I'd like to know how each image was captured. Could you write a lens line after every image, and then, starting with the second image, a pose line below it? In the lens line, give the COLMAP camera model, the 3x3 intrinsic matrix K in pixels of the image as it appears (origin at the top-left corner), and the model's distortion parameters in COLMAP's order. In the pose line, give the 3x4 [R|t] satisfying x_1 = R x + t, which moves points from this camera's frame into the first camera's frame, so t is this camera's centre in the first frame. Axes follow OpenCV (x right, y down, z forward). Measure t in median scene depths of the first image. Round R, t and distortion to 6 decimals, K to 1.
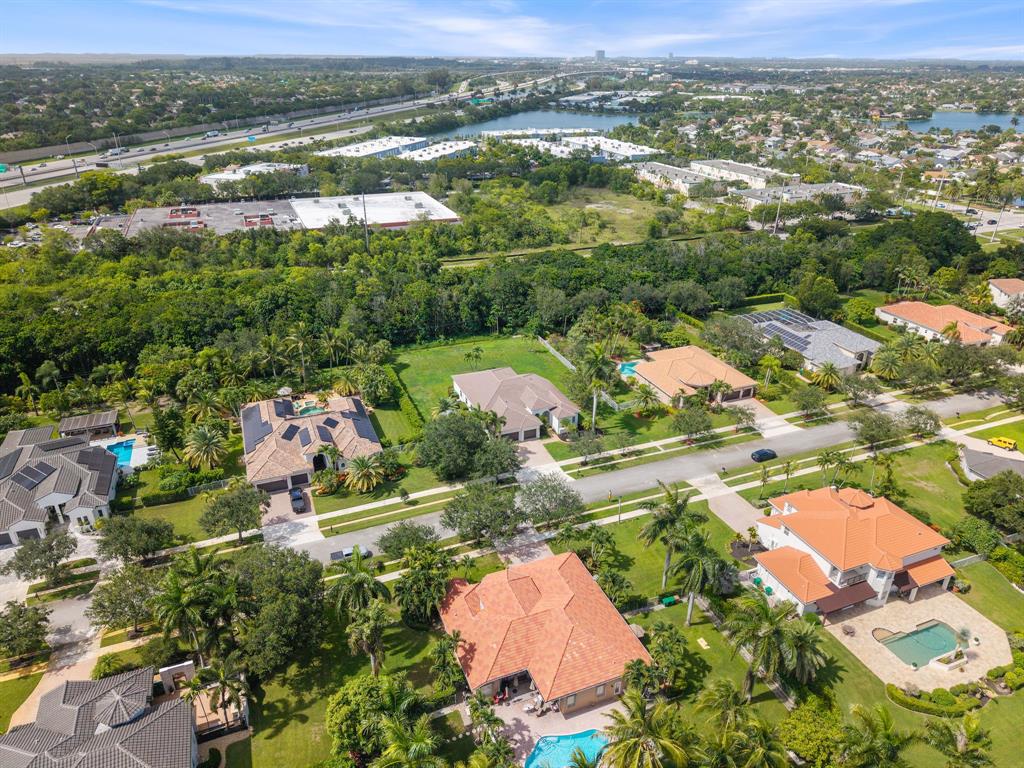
lens RADIAL K [[715.6, 0, 512.0], [0, 715.6, 384.0], [0, 0, 1]] dist [0.004342, -0.001047]
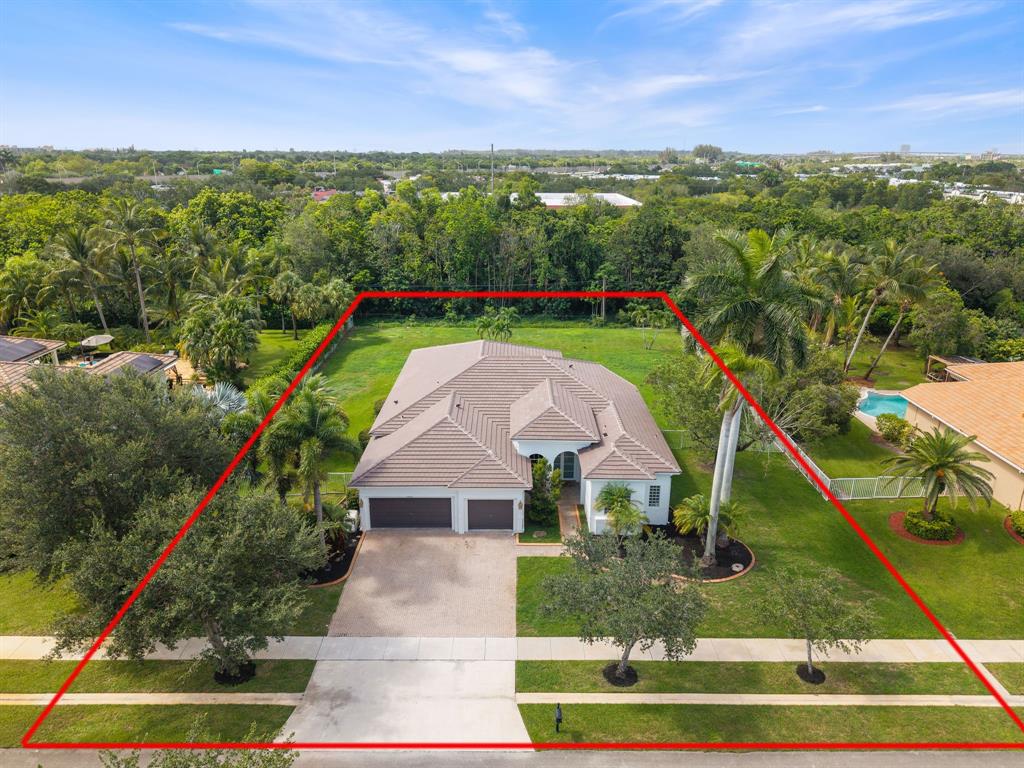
lens RADIAL K [[715.6, 0, 512.0], [0, 715.6, 384.0], [0, 0, 1]] dist [0.004342, -0.001047]
pose [[0.931863, 0.121186, -0.341973, 0.124719], [-0.163068, 0.981894, -0.096398, 0.041738], [0.324099, 0.145594, 0.934753, 0.684781]]
